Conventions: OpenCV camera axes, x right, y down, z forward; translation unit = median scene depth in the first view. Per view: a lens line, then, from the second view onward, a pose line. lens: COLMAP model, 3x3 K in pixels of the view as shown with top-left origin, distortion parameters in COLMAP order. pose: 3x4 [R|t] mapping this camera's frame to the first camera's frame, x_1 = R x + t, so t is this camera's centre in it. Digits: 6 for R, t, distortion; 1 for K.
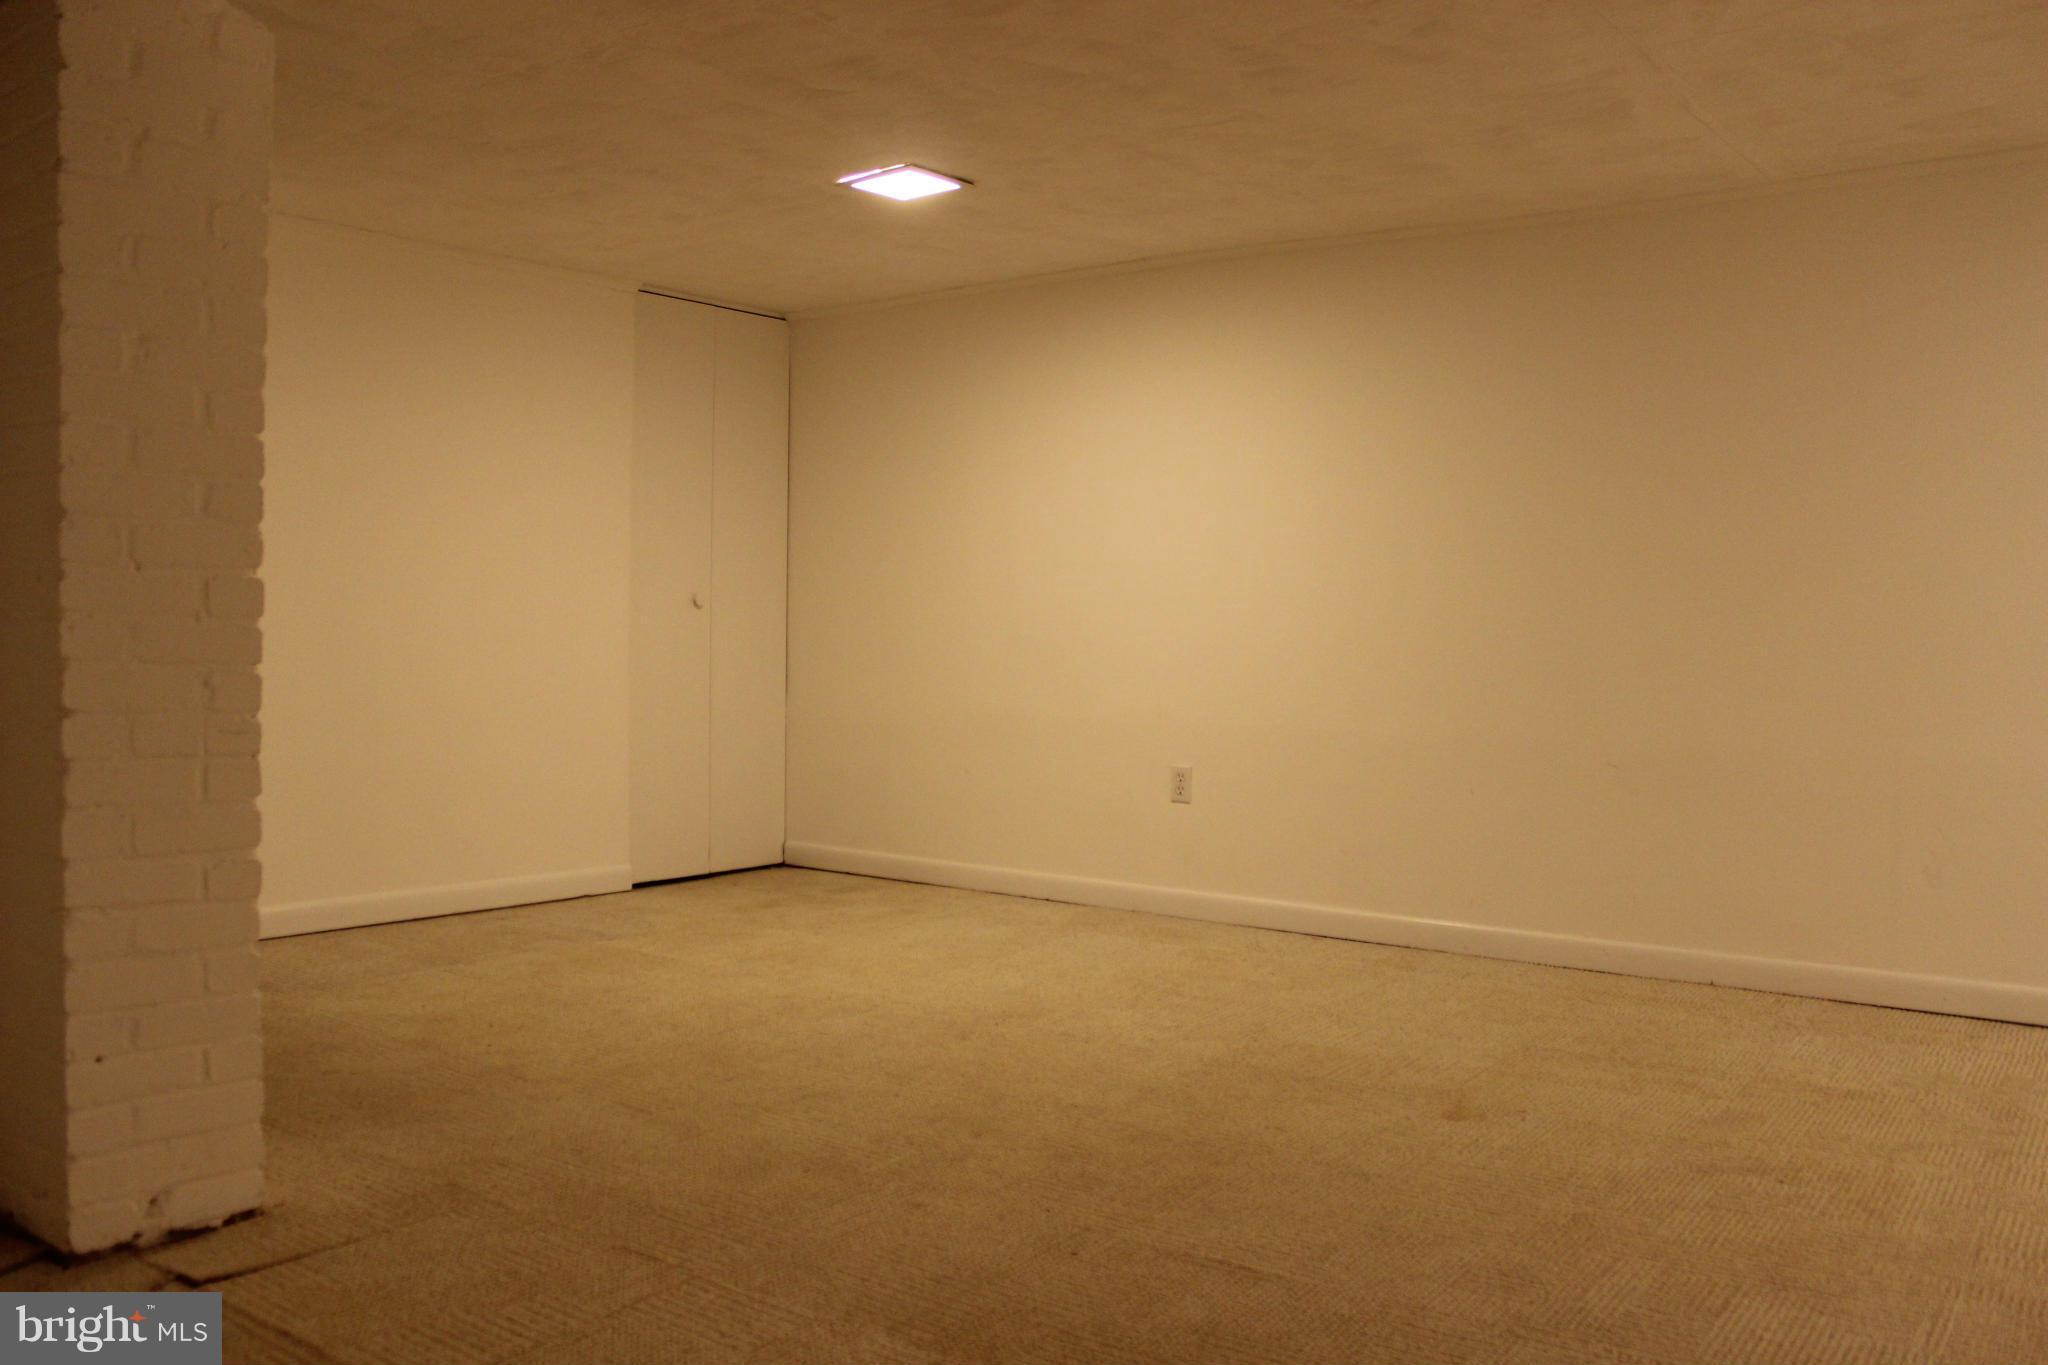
lens RADIAL K [[1715.4, 0, 1027.0], [0, 1715.4, 707.1], [0, 0, 1]] dist [-0.201060, 0.199093]
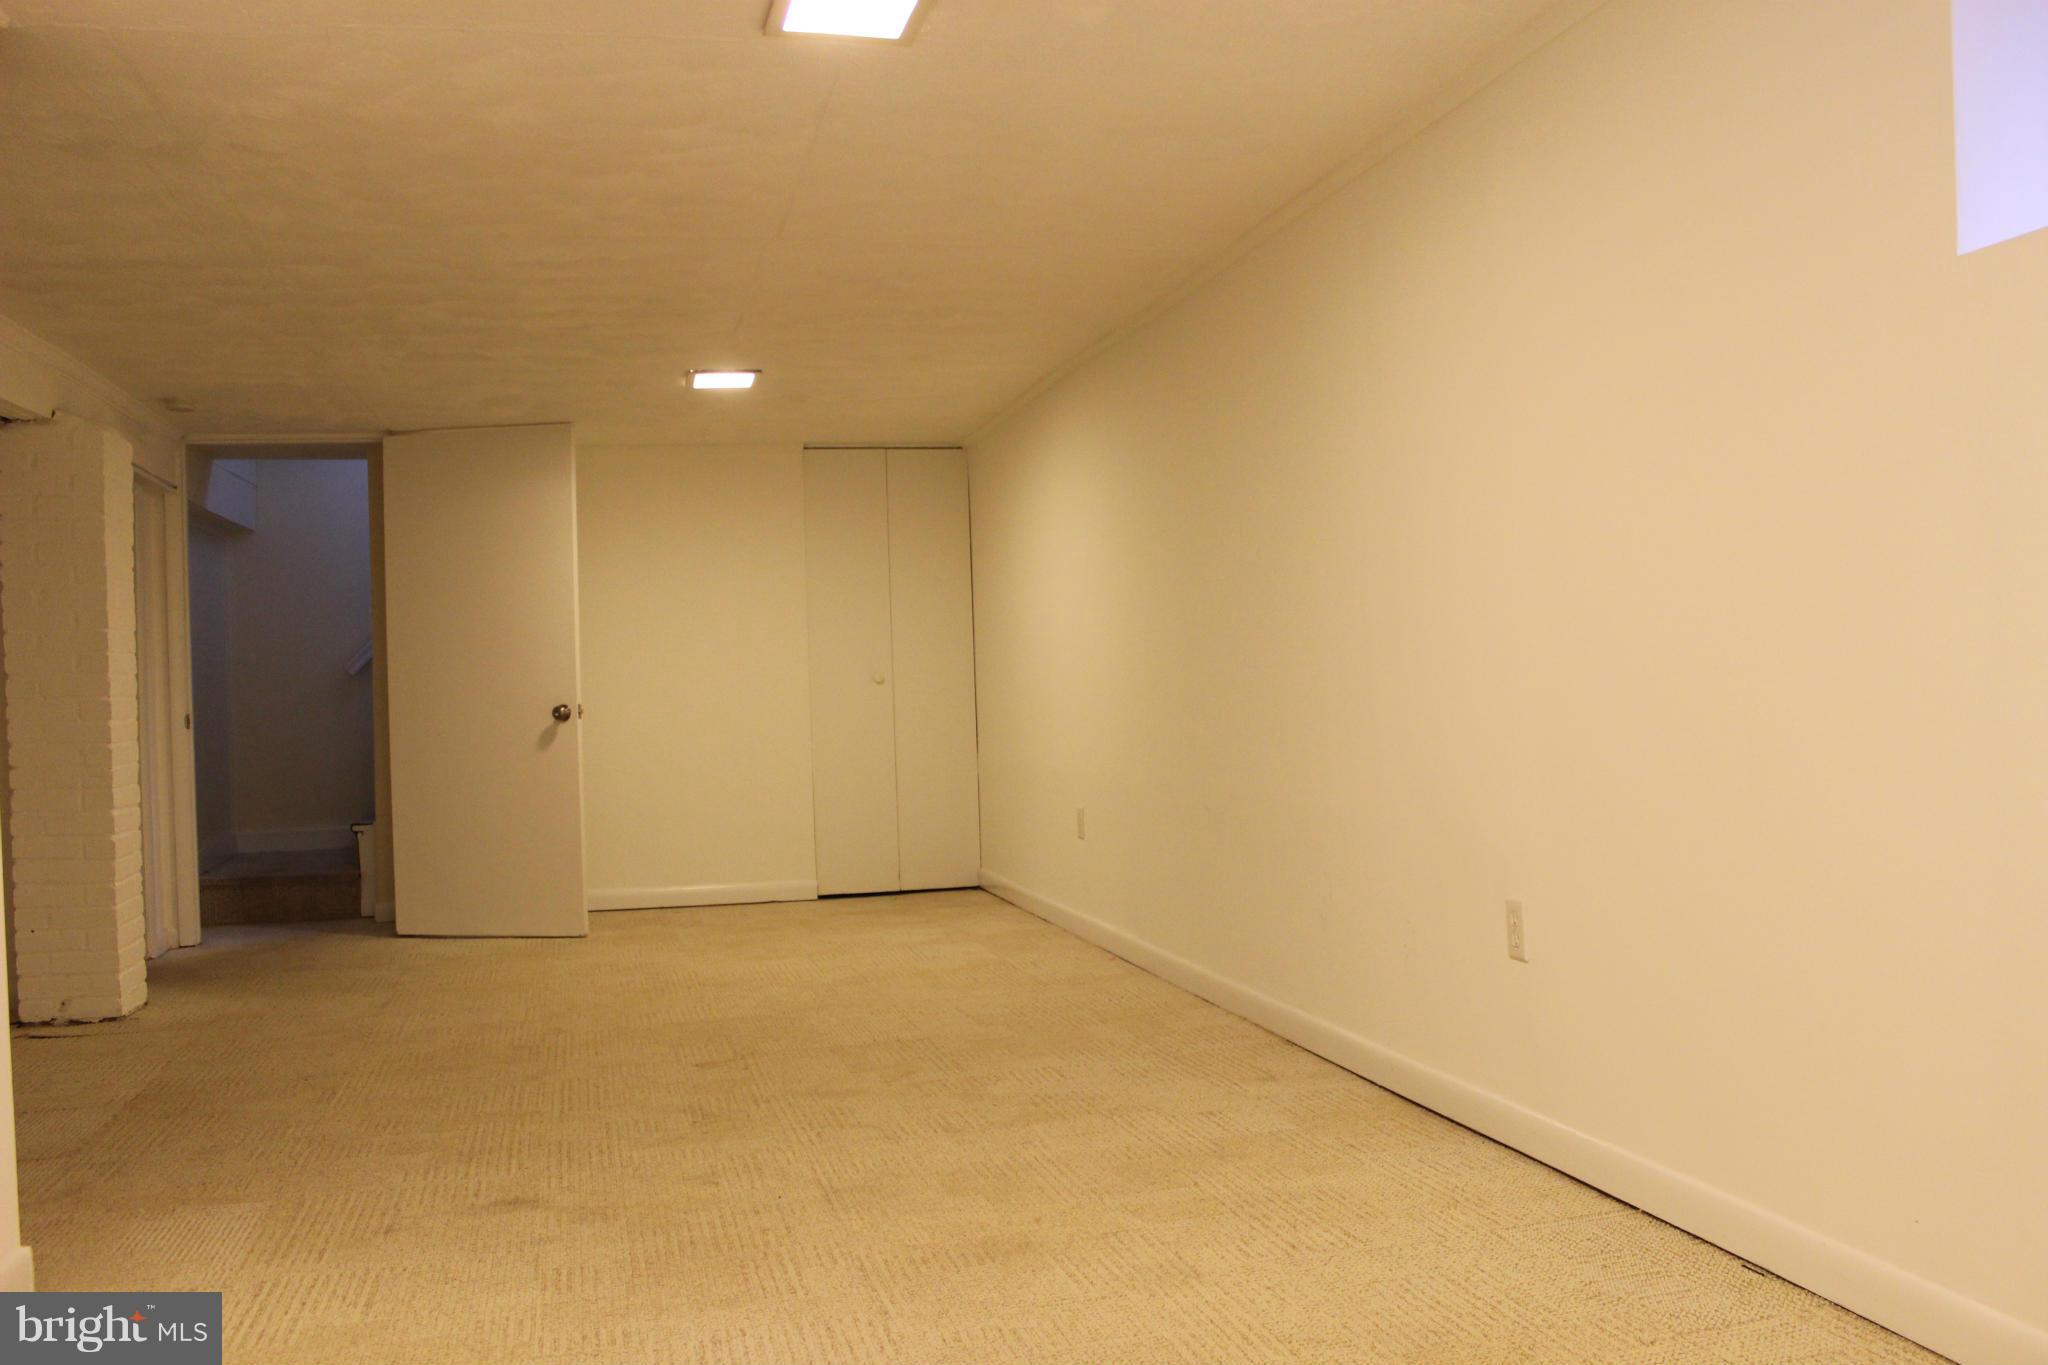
lens RADIAL K [[1715.4, 0, 1027.0], [0, 1715.4, 707.1], [0, 0, 1]] dist [-0.201060, 0.199093]
pose [[0.781764, -0.030046, -0.622850, 1.587583], [0.011371, 0.999359, -0.033936, 0.010435], [0.623471, 0.019447, 0.781605, 0.128133]]
